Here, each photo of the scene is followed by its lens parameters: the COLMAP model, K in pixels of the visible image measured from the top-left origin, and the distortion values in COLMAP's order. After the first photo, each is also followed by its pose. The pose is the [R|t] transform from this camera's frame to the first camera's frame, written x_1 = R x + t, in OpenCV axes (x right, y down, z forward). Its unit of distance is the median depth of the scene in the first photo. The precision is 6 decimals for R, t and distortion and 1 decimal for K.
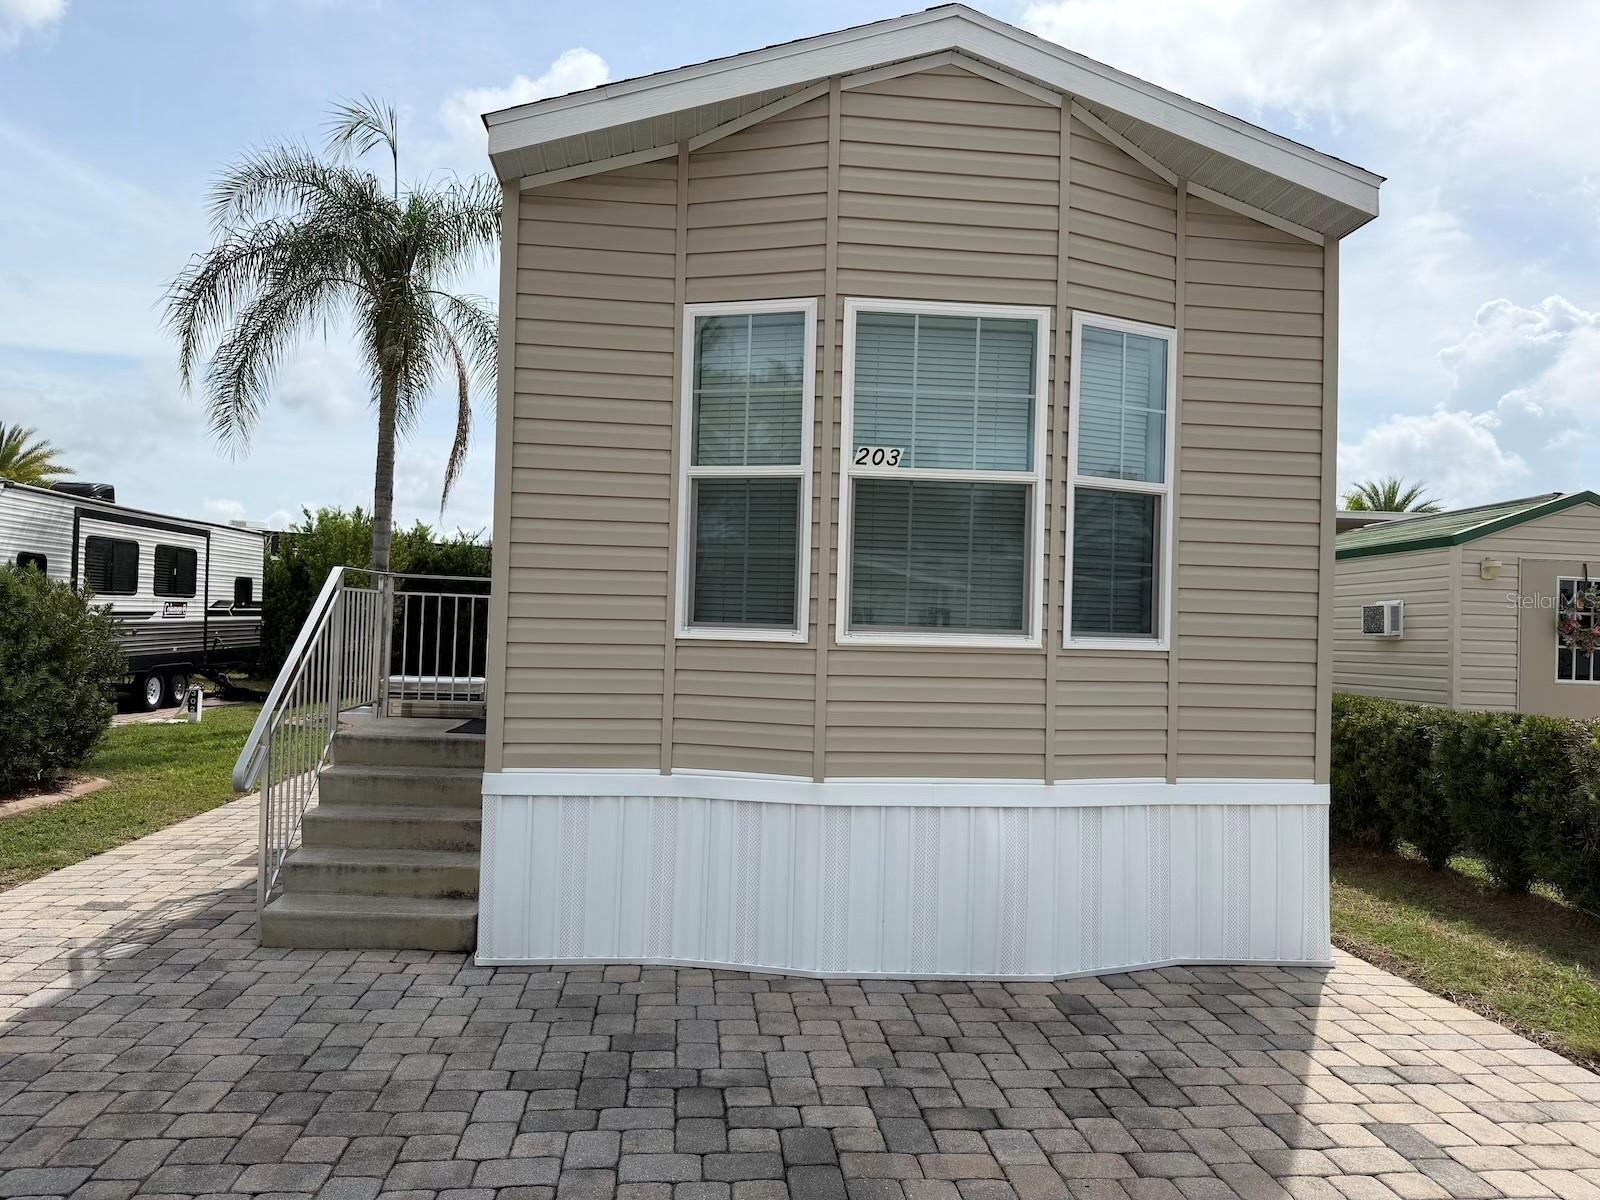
lens RADIAL K [[1118.3, 0, 791.7], [0, 1118.3, 600.7], [0, 0, 1]] dist [0.055768, -0.068110]
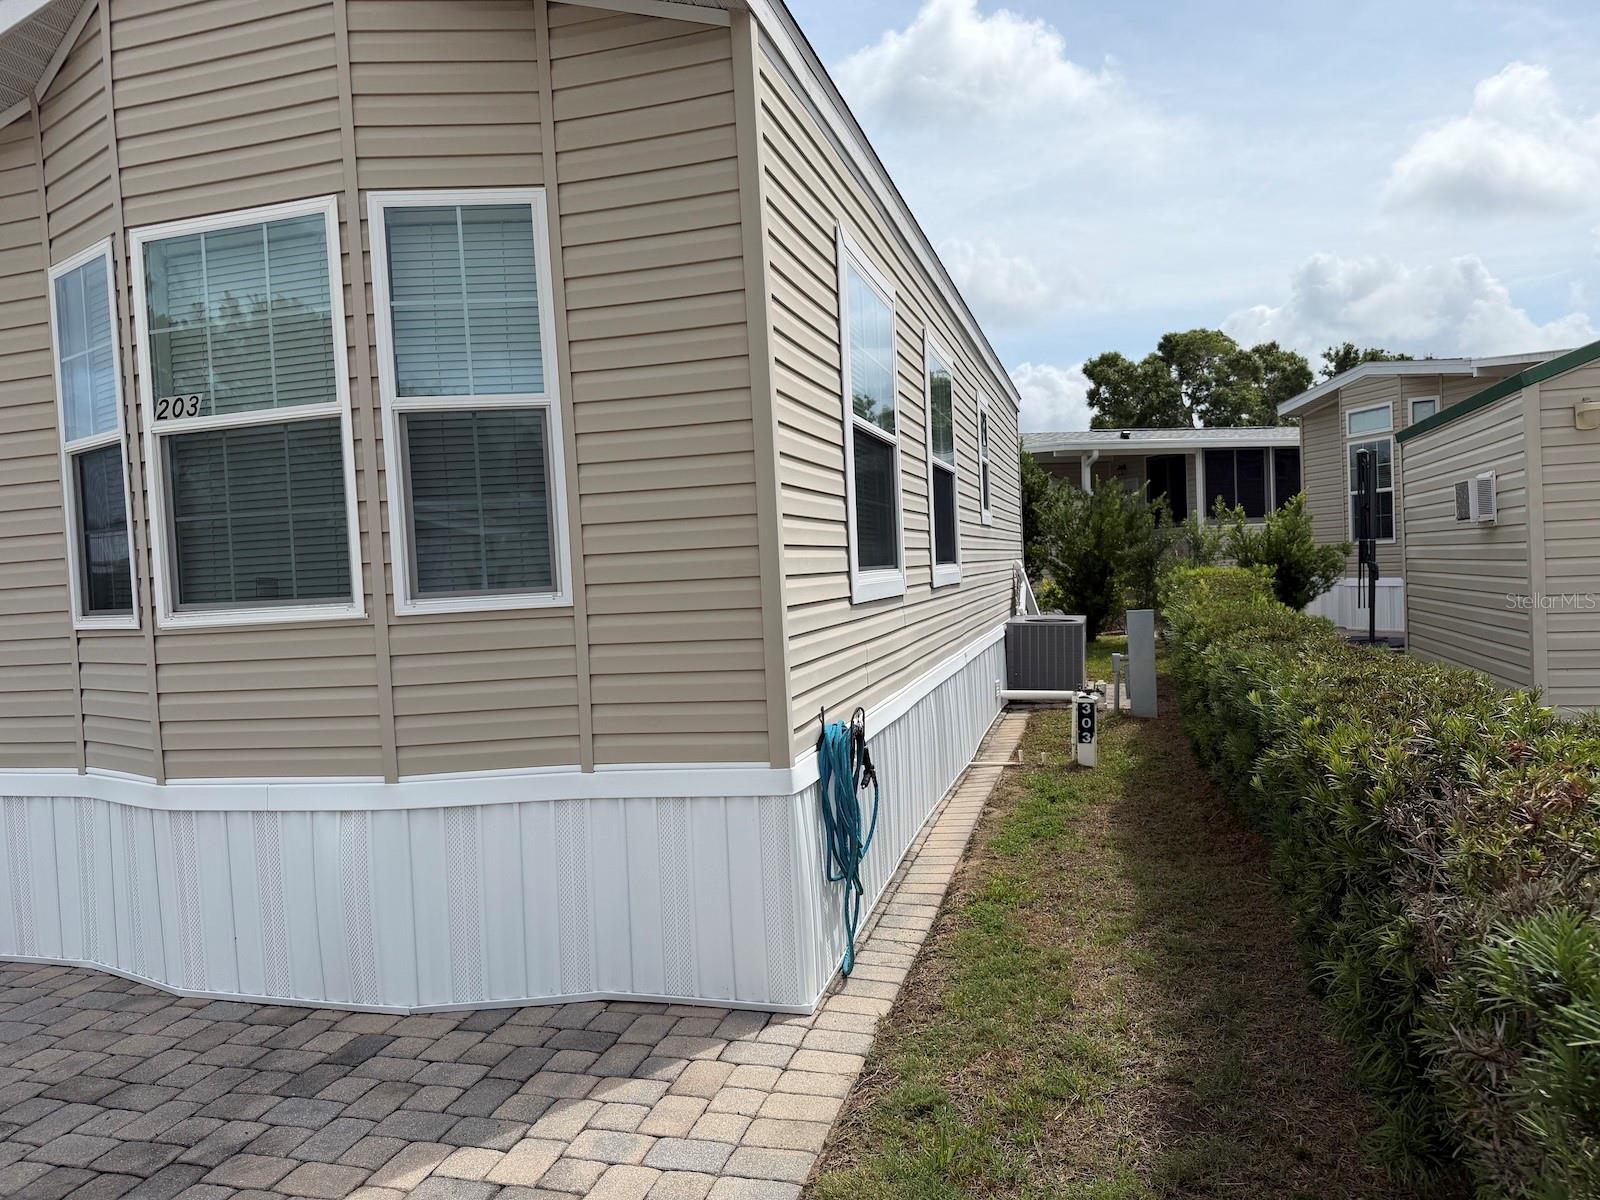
lens RADIAL K [[1118.3, 0, 798.8], [0, 1118.3, 601.5], [0, 0, 1]] dist [0.055768, -0.068110]
pose [[0.922387, -0.062499, -0.381176, 0.827127], [0.086925, 0.995097, 0.047183, 0.019728], [0.376358, -0.076655, 0.923298, 0.360245]]
